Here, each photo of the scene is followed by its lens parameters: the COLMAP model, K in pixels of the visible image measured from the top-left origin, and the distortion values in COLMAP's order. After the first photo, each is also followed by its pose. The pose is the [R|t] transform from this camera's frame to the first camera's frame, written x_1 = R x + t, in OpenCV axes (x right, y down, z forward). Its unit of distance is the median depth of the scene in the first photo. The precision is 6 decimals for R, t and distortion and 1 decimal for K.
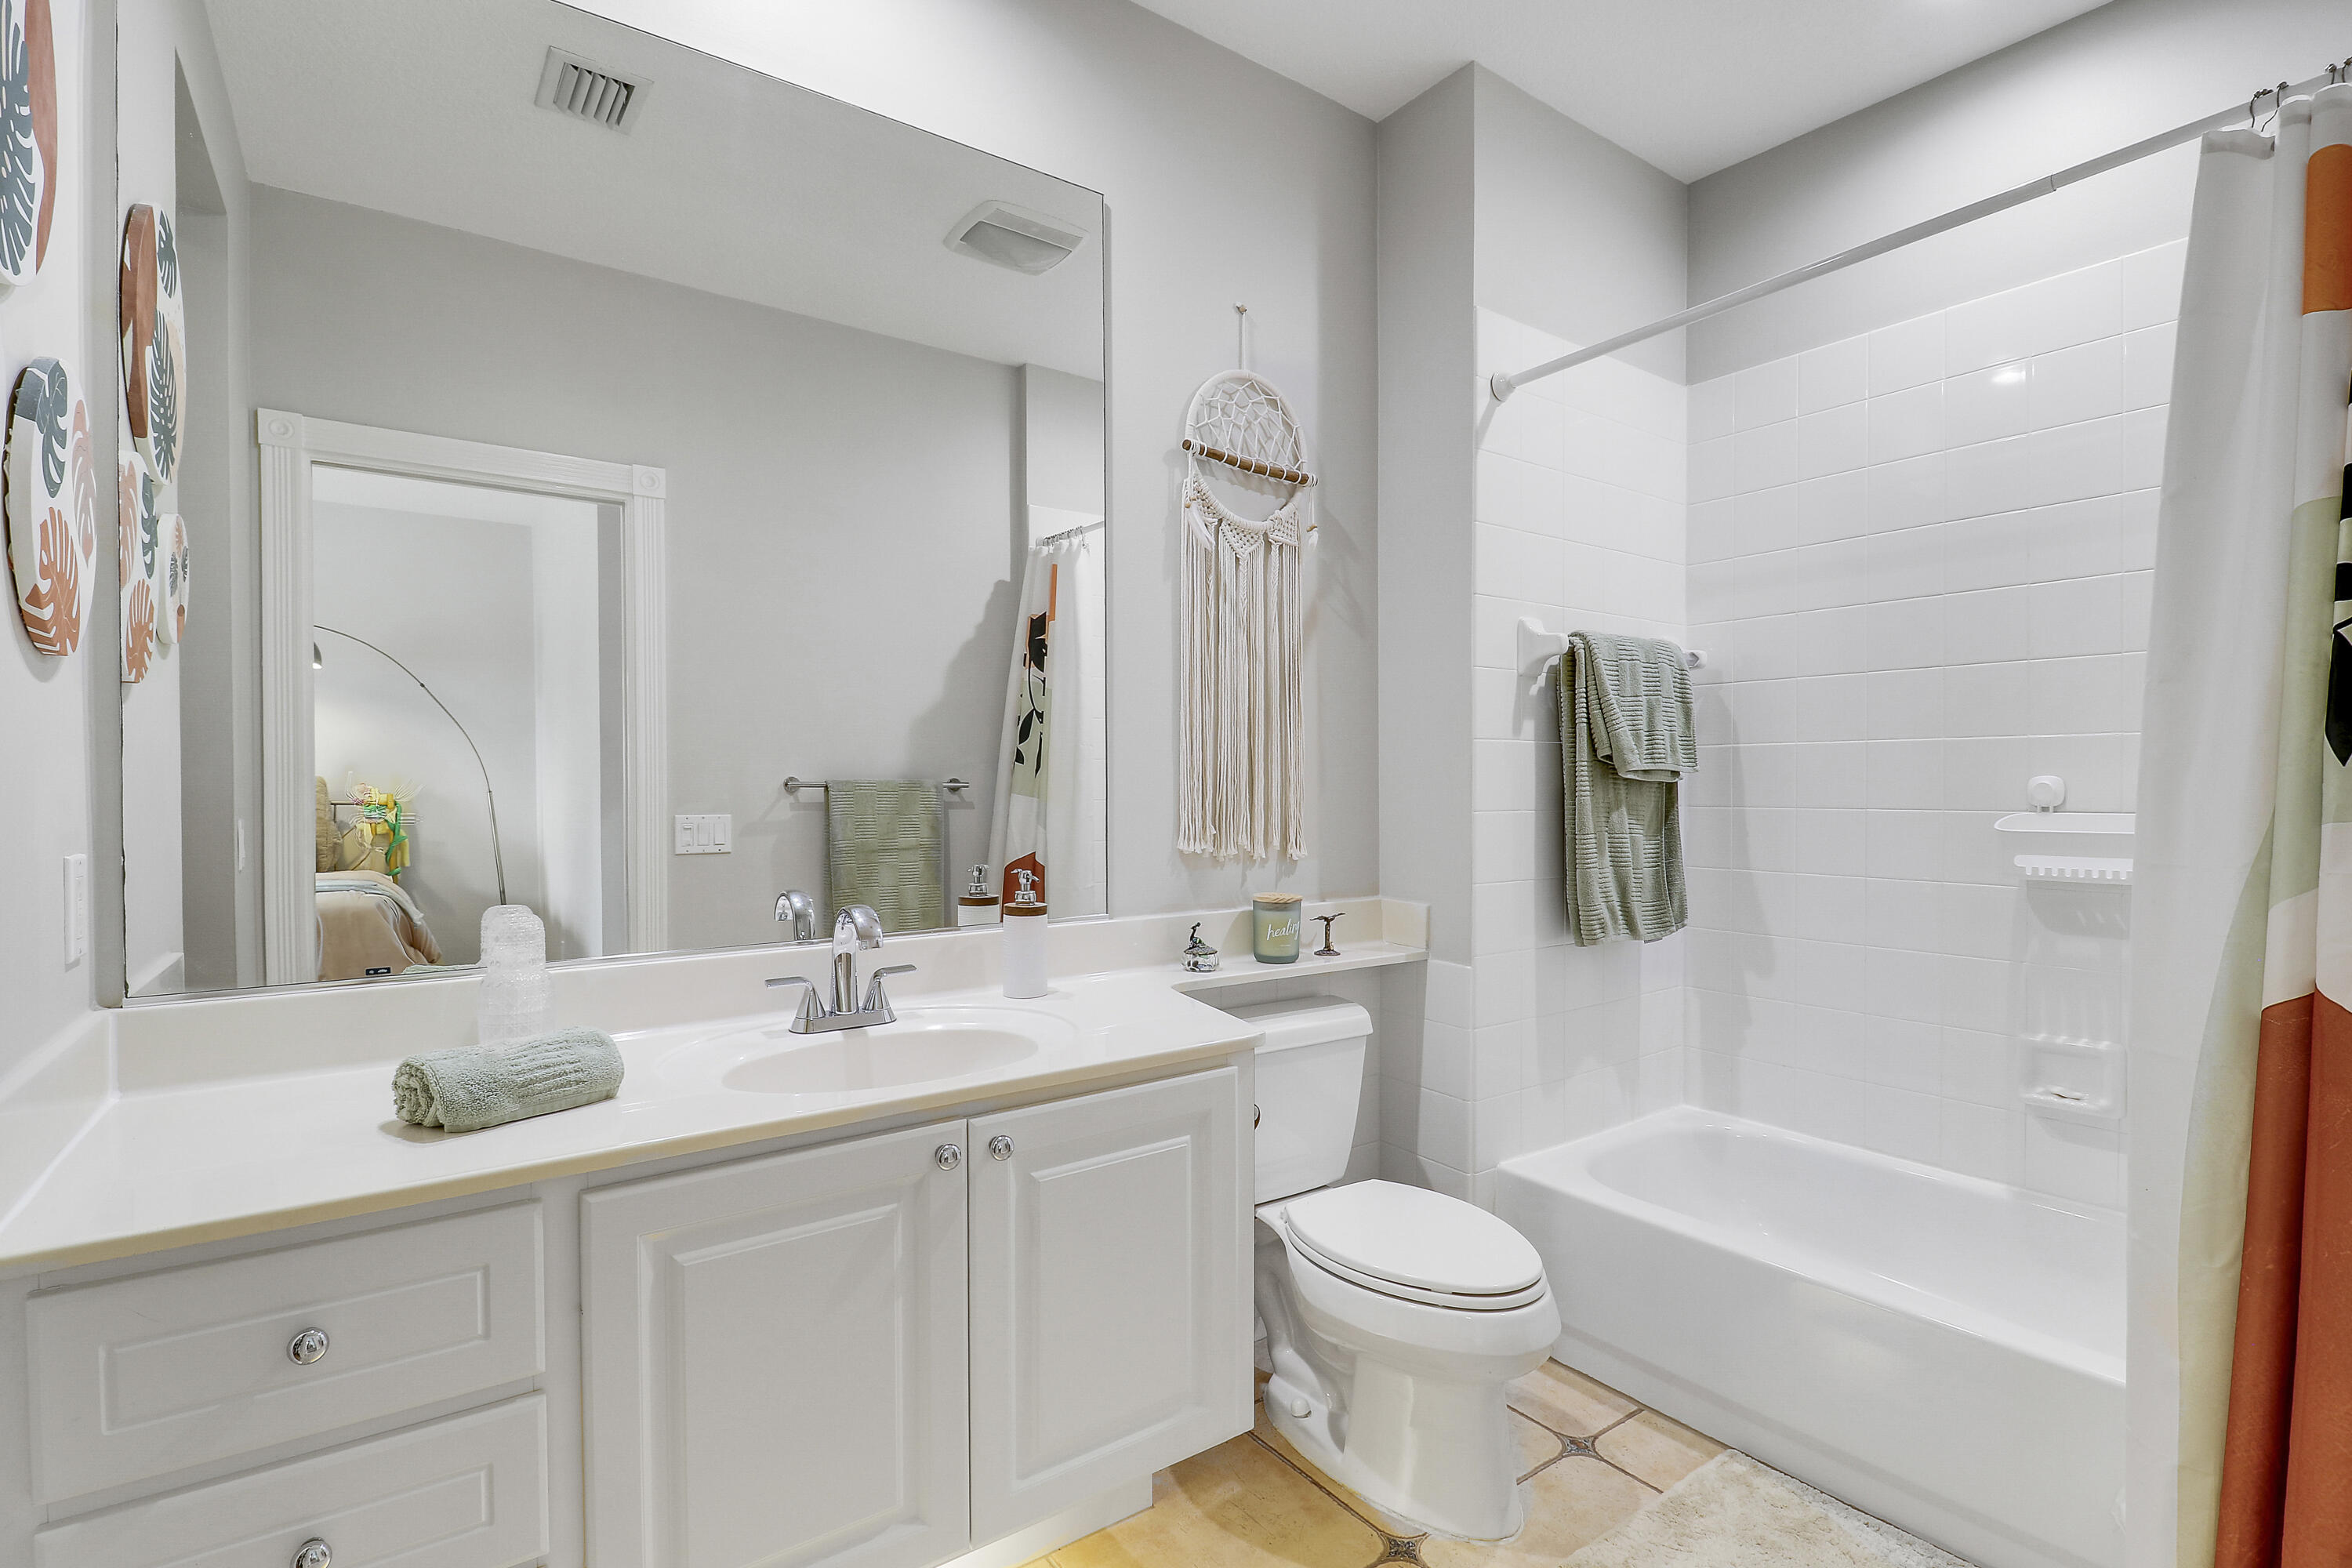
lens RADIAL K [[1111.6, 0, 1207.2], [0, 1111.6, 772.6], [0, 0, 1]] dist [0.000615, -0.009090]
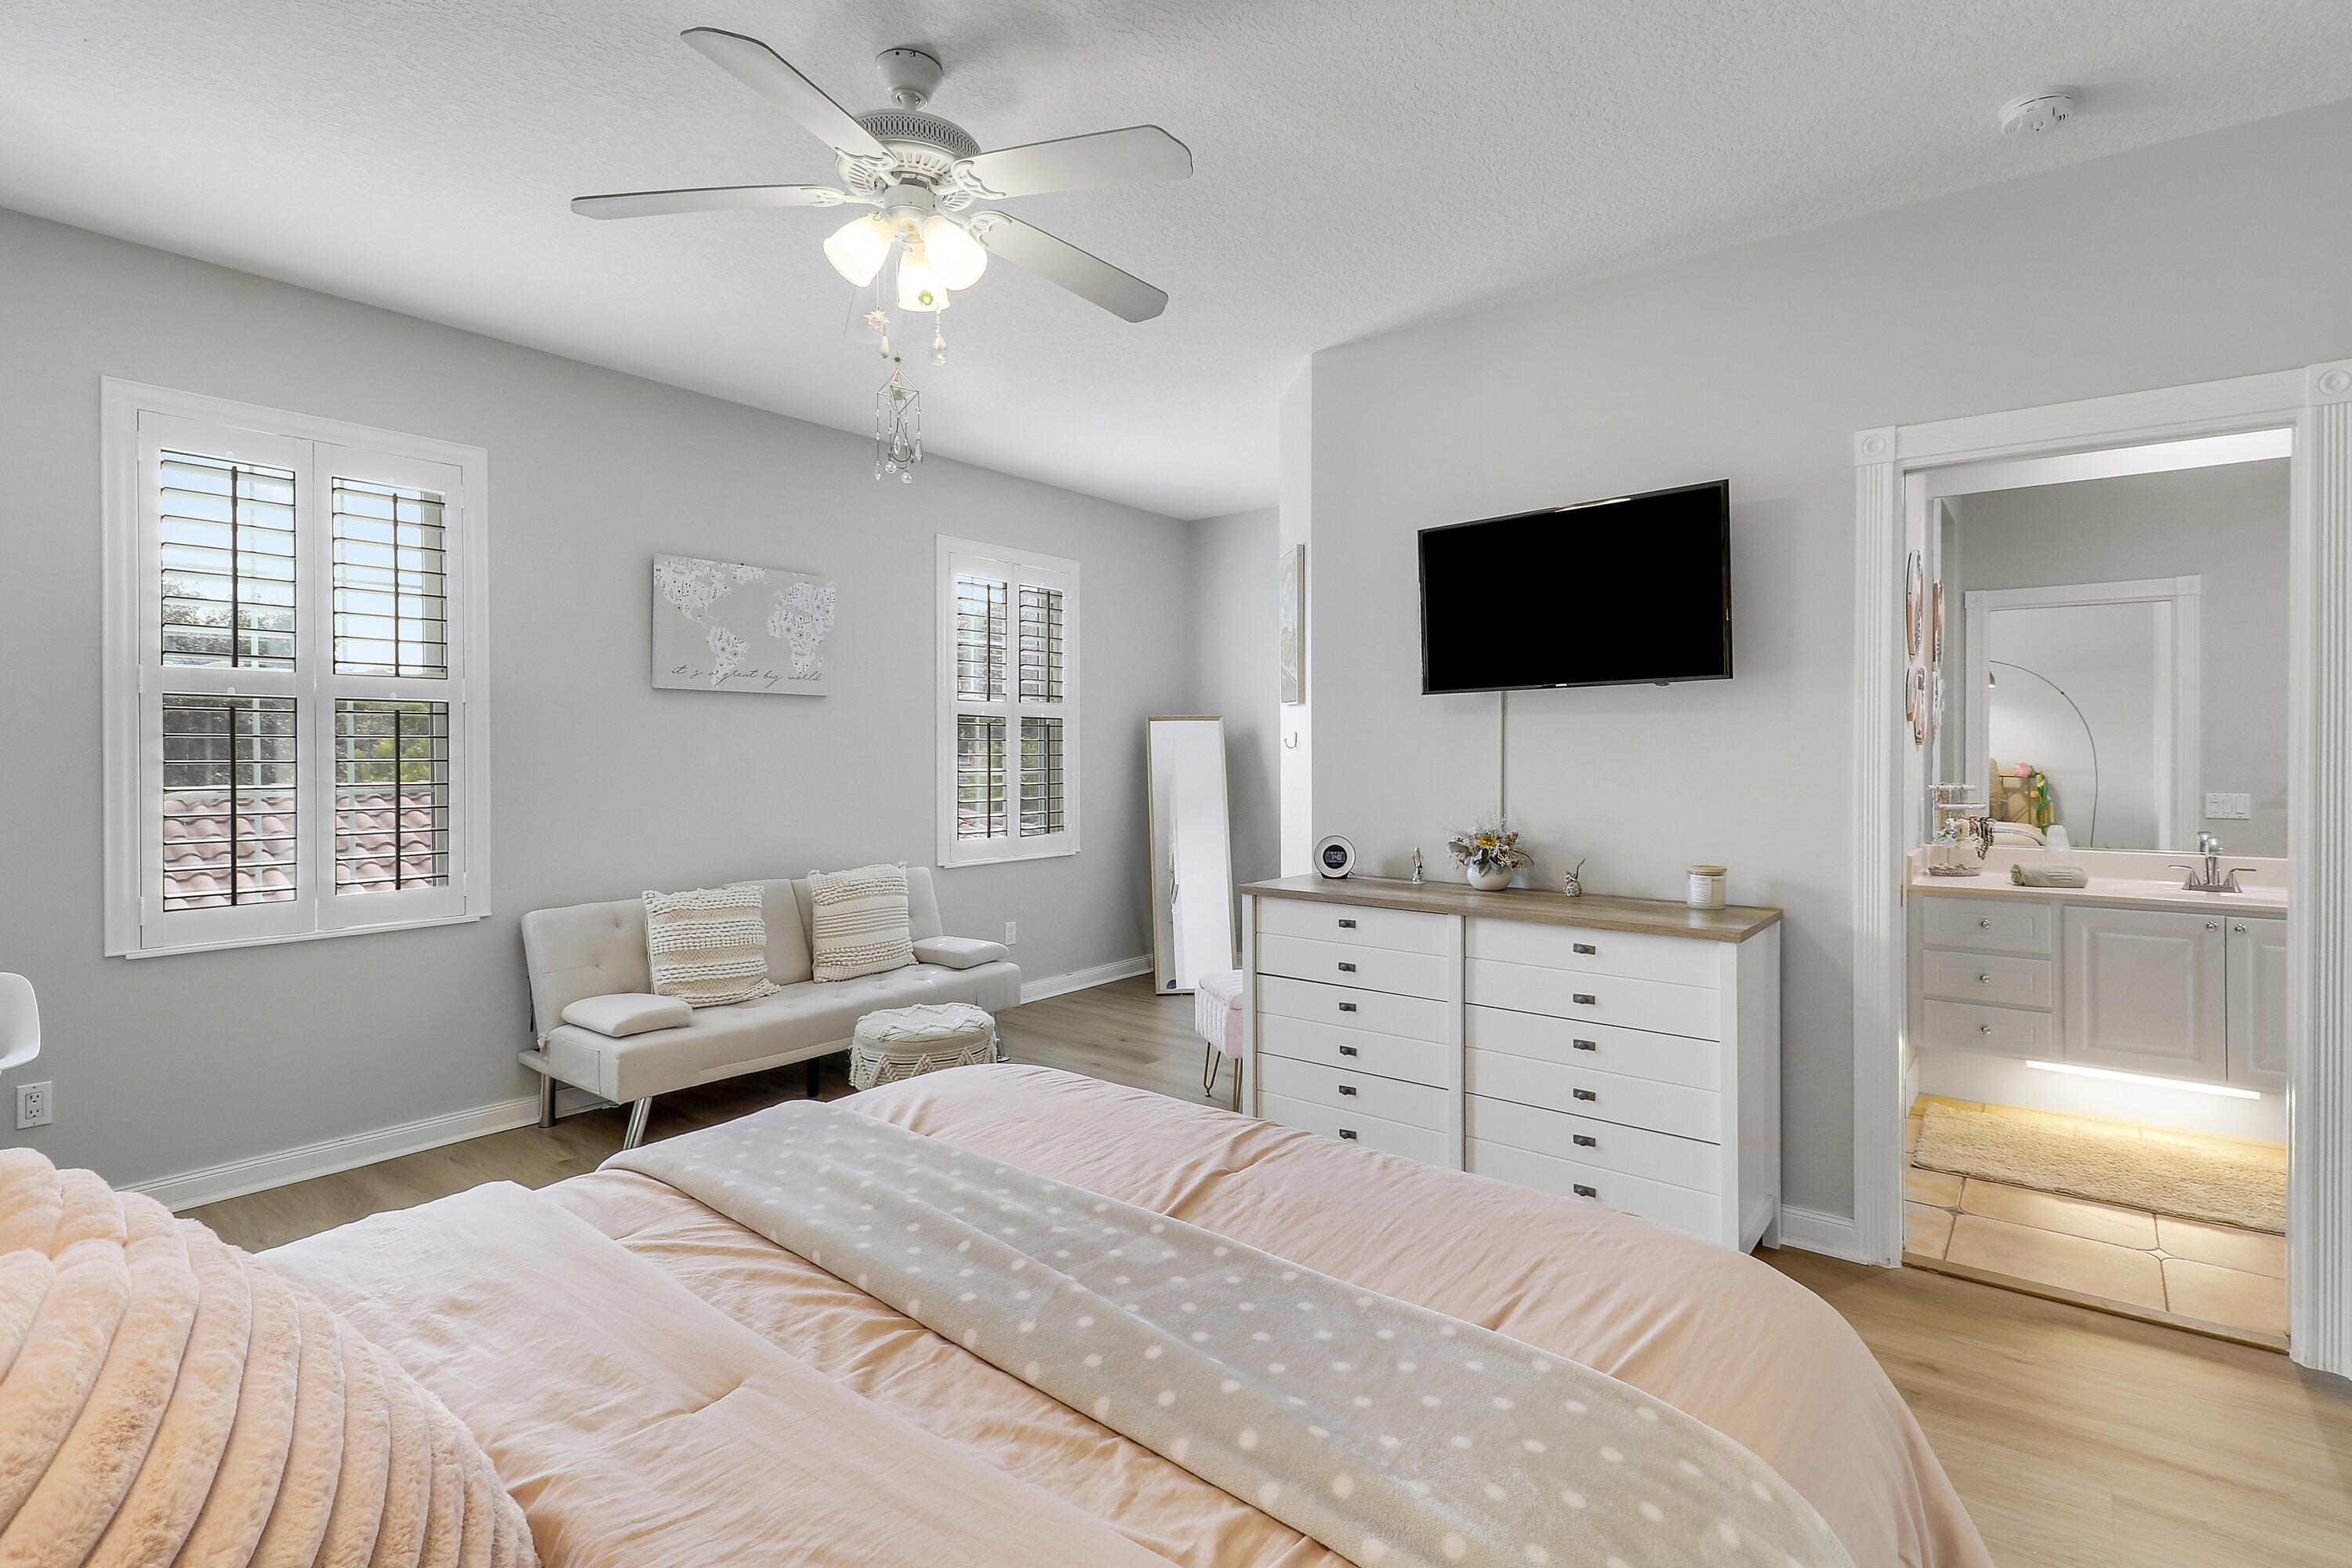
lens RADIAL K [[1111.6, 0, 1207.2], [0, 1111.6, 772.6], [0, 0, 1]] dist [0.000615, -0.009090]
pose [[0.275131, 0.023703, -0.961114, 0.852778], [0.008049, 0.999604, 0.026957, -0.059742], [0.961373, -0.015153, 0.274832, -1.060081]]
